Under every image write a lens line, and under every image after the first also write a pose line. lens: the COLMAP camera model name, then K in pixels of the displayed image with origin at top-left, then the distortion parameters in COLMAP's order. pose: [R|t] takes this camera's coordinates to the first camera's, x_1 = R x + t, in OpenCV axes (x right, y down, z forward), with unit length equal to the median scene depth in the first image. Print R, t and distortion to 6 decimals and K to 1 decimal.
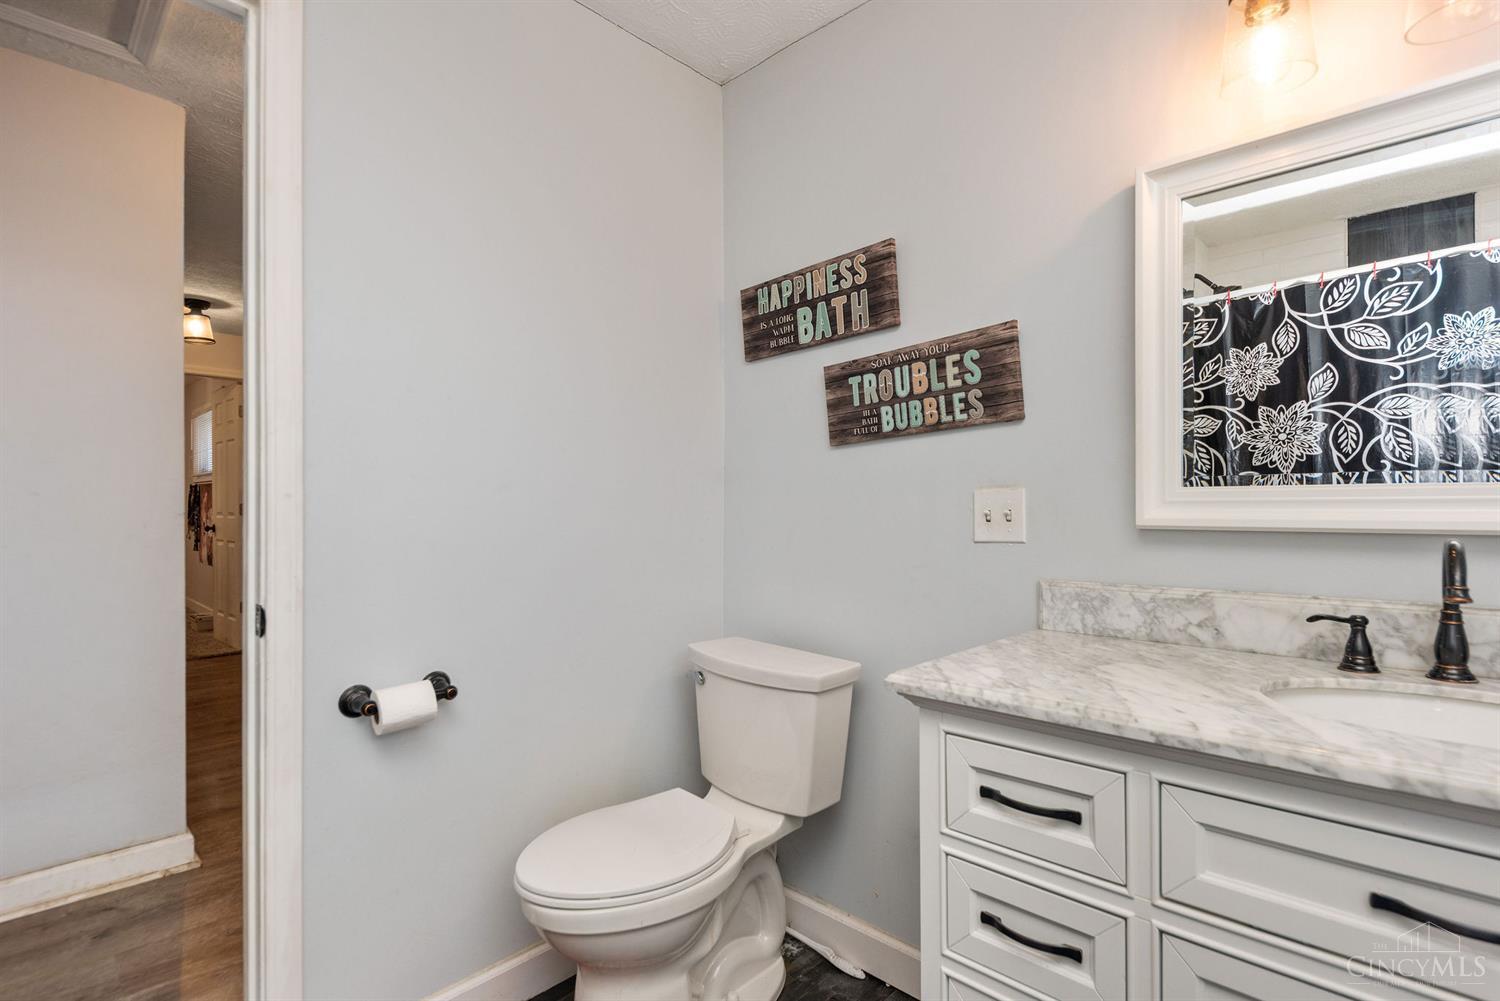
lens RADIAL K [[729.9, 0, 750.0], [0, 729.9, 500.5], [0, 0, 1]] dist [-0.000781, -0.000194]
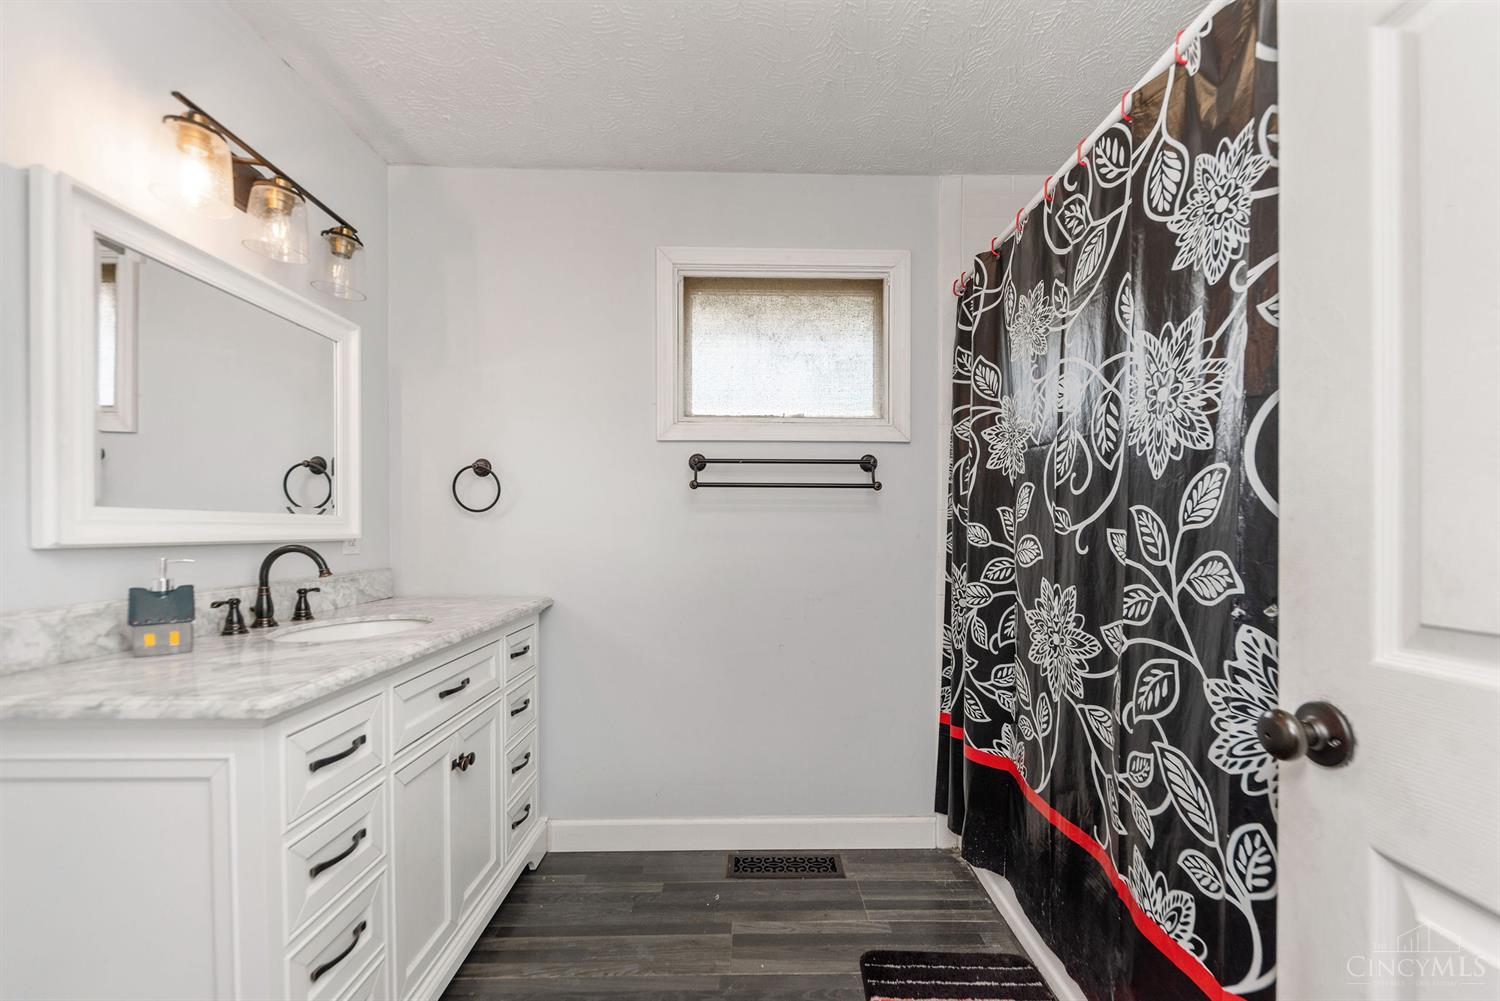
lens RADIAL K [[589.3, 0, 756.9], [0, 589.3, 508.8], [0, 0, 1]] dist [-0.001671, -0.000645]
pose [[-0.702134, 0.027724, 0.711505, -0.742264], [-0.005144, 0.999018, -0.044004, 0.018124], [-0.712026, -0.034557, -0.701302, 1.000576]]
